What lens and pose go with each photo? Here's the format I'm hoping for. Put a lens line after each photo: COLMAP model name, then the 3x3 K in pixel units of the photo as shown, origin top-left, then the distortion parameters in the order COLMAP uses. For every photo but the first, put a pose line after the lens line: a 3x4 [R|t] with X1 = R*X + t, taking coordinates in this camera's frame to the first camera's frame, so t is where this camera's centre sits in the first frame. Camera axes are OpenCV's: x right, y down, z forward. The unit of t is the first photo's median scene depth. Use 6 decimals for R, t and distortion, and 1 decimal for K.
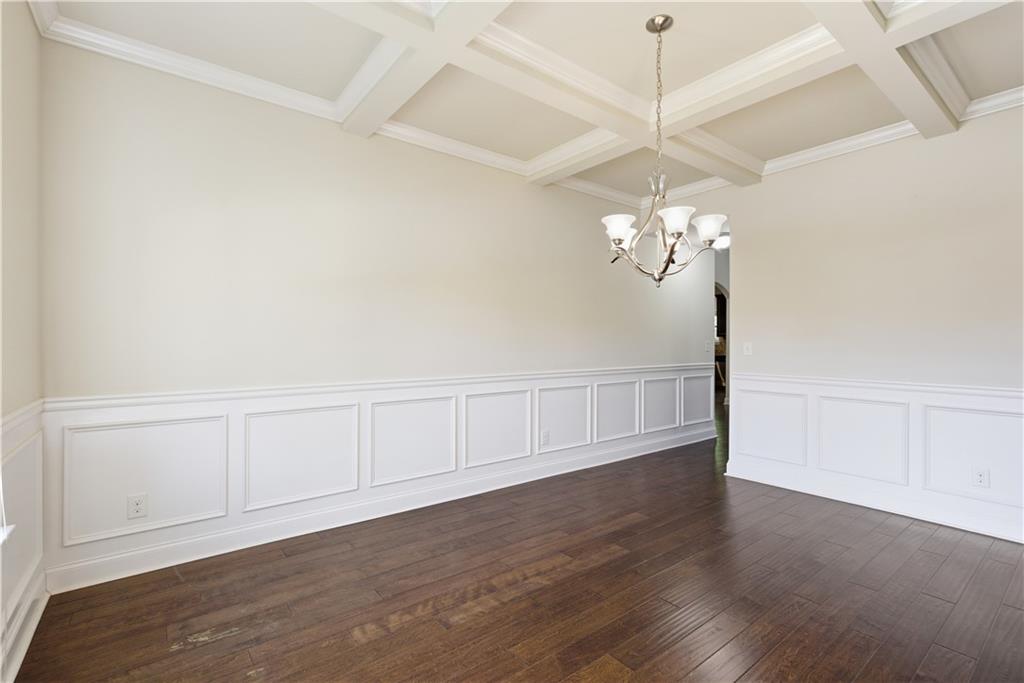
lens RADIAL K [[467.7, 0, 518.9], [0, 467.7, 344.7], [0, 0, 1]] dist [0.000242, -0.000060]
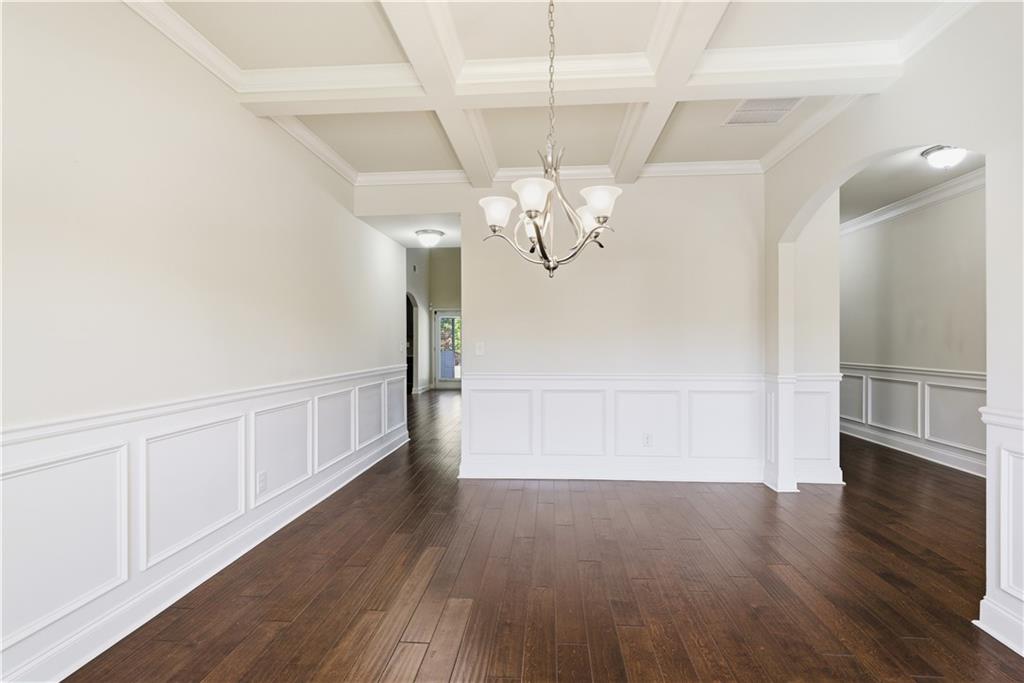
lens RADIAL K [[467.7, 0, 515.0], [0, 467.7, 343.5], [0, 0, 1]] dist [0.000242, -0.000060]
pose [[0.672243, -0.006614, 0.740301, -0.225128], [0.010111, 0.999949, -0.000247, -0.002158], [-0.740261, 0.007651, 0.672276, 0.286267]]
